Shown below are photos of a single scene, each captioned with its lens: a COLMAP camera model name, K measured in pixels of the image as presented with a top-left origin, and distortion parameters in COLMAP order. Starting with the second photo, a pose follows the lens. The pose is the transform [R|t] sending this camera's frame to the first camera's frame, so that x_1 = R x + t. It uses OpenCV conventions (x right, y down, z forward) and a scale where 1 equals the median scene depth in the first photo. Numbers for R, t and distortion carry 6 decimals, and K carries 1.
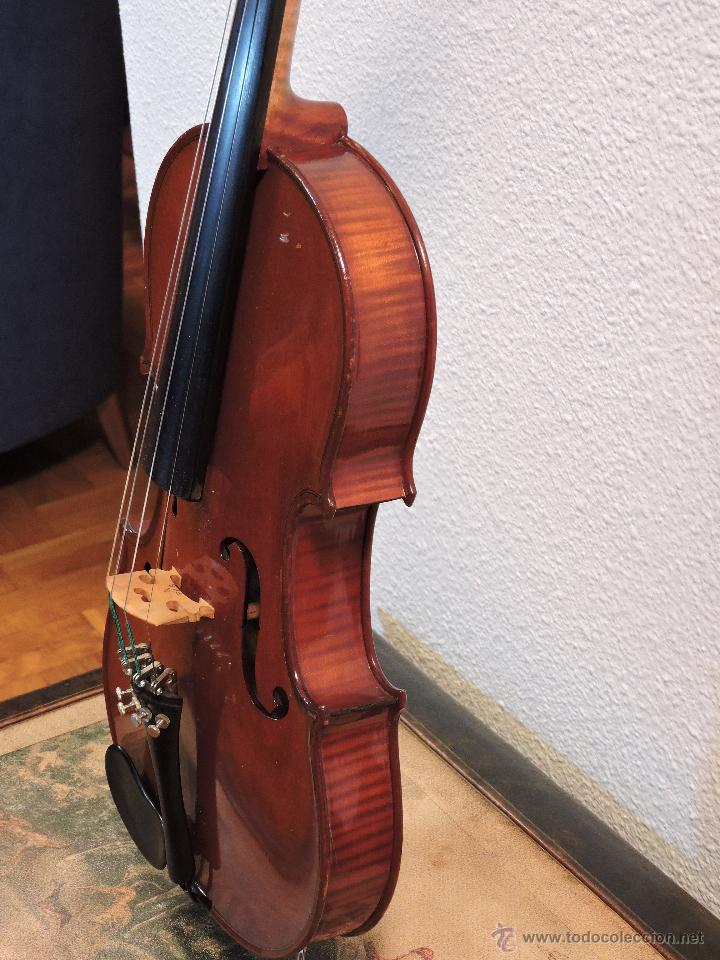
lens RADIAL K [[1786.7, 0, 360.0], [0, 1786.7, 480.0], [0, 0, 1]] dist [-0.067842, -0.248388]
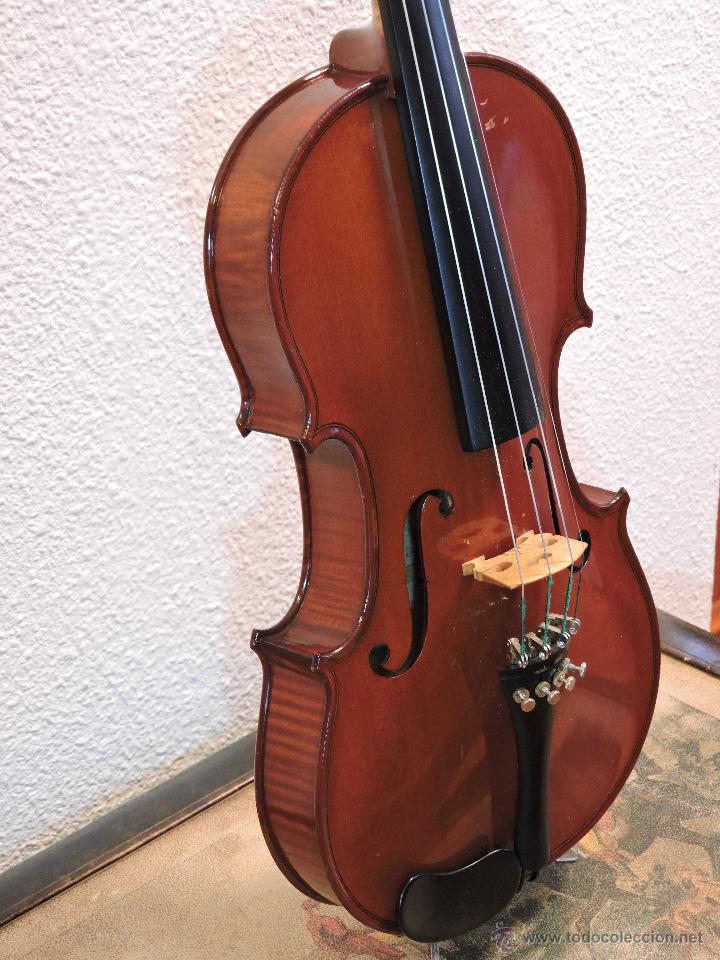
lens RADIAL K [[1941.3, 0, 360.0], [0, 1941.3, 480.0], [0, 0, 1]] dist [-0.069071, -0.118347]
pose [[-0.206221, -0.417587, 0.884926, -0.791840], [0.500135, 0.732327, 0.462128, -0.387766], [-0.841034, 0.537883, 0.057829, 0.804903]]
